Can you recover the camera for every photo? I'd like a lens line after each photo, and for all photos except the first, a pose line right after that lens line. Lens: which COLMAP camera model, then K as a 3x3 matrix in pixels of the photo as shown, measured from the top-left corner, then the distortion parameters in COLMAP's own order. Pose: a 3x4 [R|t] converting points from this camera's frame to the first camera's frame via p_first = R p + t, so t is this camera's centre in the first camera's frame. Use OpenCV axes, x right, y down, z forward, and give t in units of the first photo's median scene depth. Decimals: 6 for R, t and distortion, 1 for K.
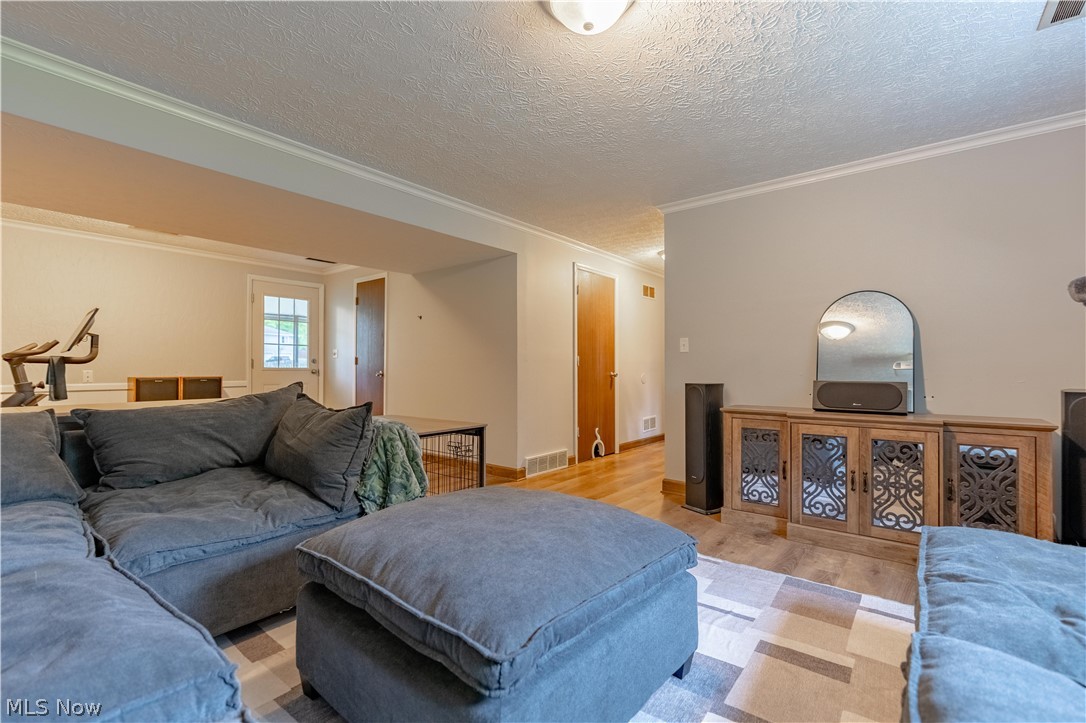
lens RADIAL K [[487.2, 0, 543.0], [0, 487.2, 361.5], [0, 0, 1]] dist [-0.002954, 0.000251]
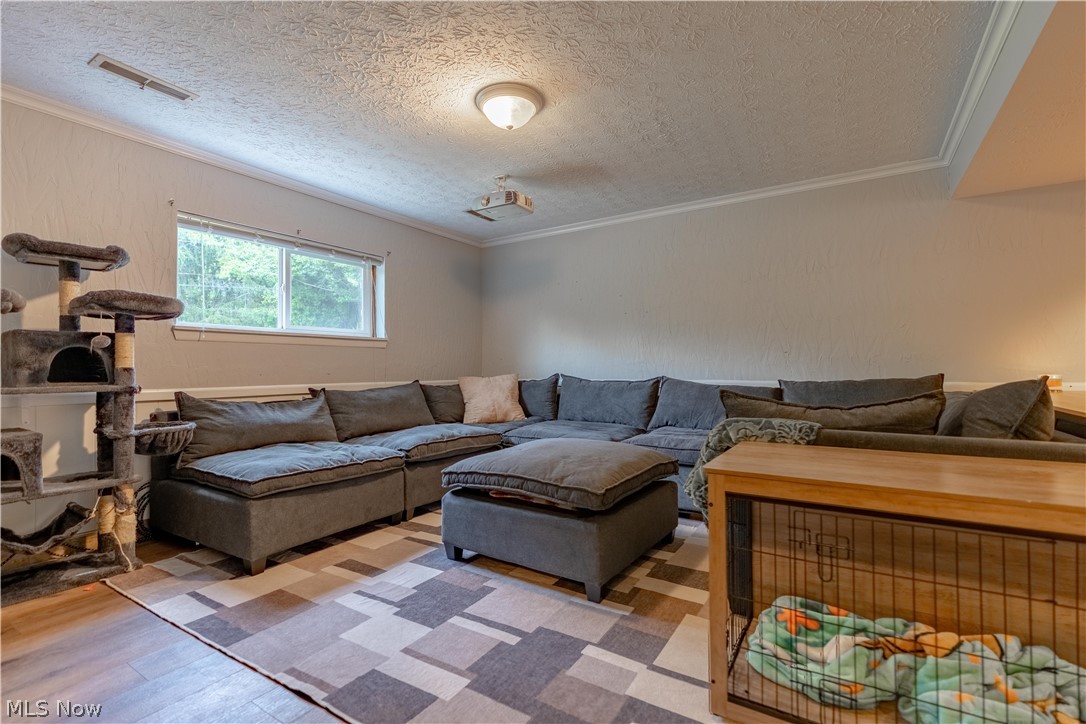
lens RADIAL K [[487.2, 0, 543.0], [0, 487.2, 362.0], [0, 0, 1]] dist [-0.002954, 0.000251]
pose [[-0.993801, 0.001154, -0.111172, 0.057546], [0.004148, 0.999635, -0.026709, 0.021067], [0.111100, -0.027004, -0.993442, 0.852551]]
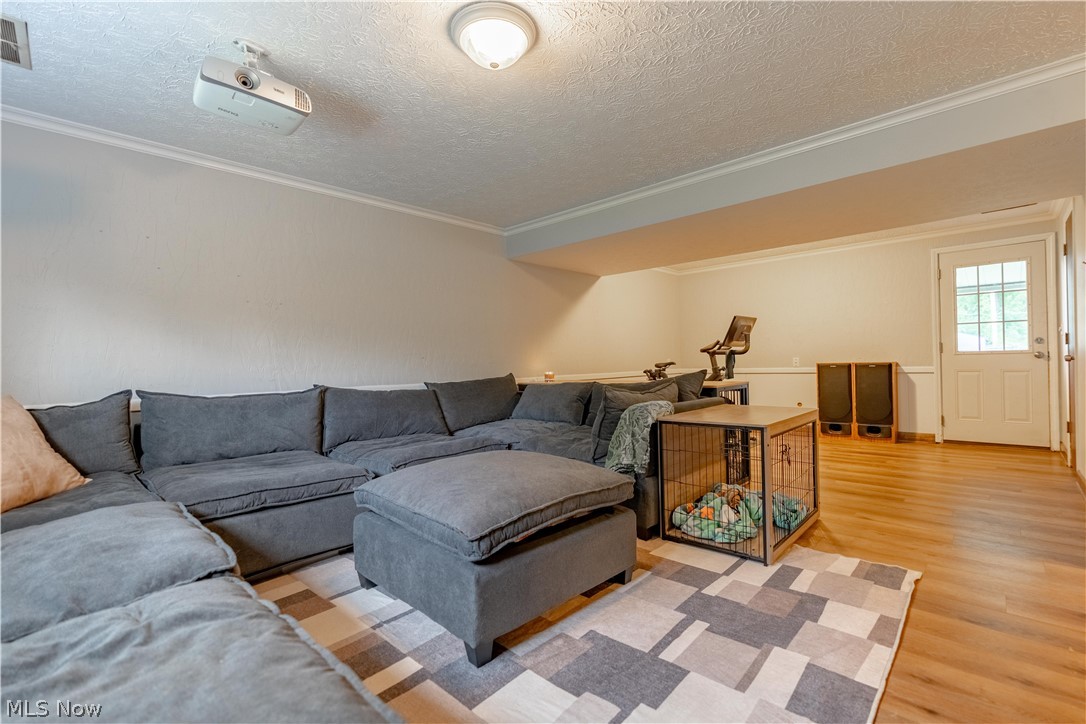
lens RADIAL K [[487.2, 0, 543.0], [0, 487.2, 362.0], [0, 0, 1]] dist [-0.002954, 0.000251]
pose [[-0.081707, 0.000100, -0.996656, 0.425679], [0.038287, 0.999262, -0.003039, 0.006642], [0.995921, -0.038407, -0.081650, 0.410496]]
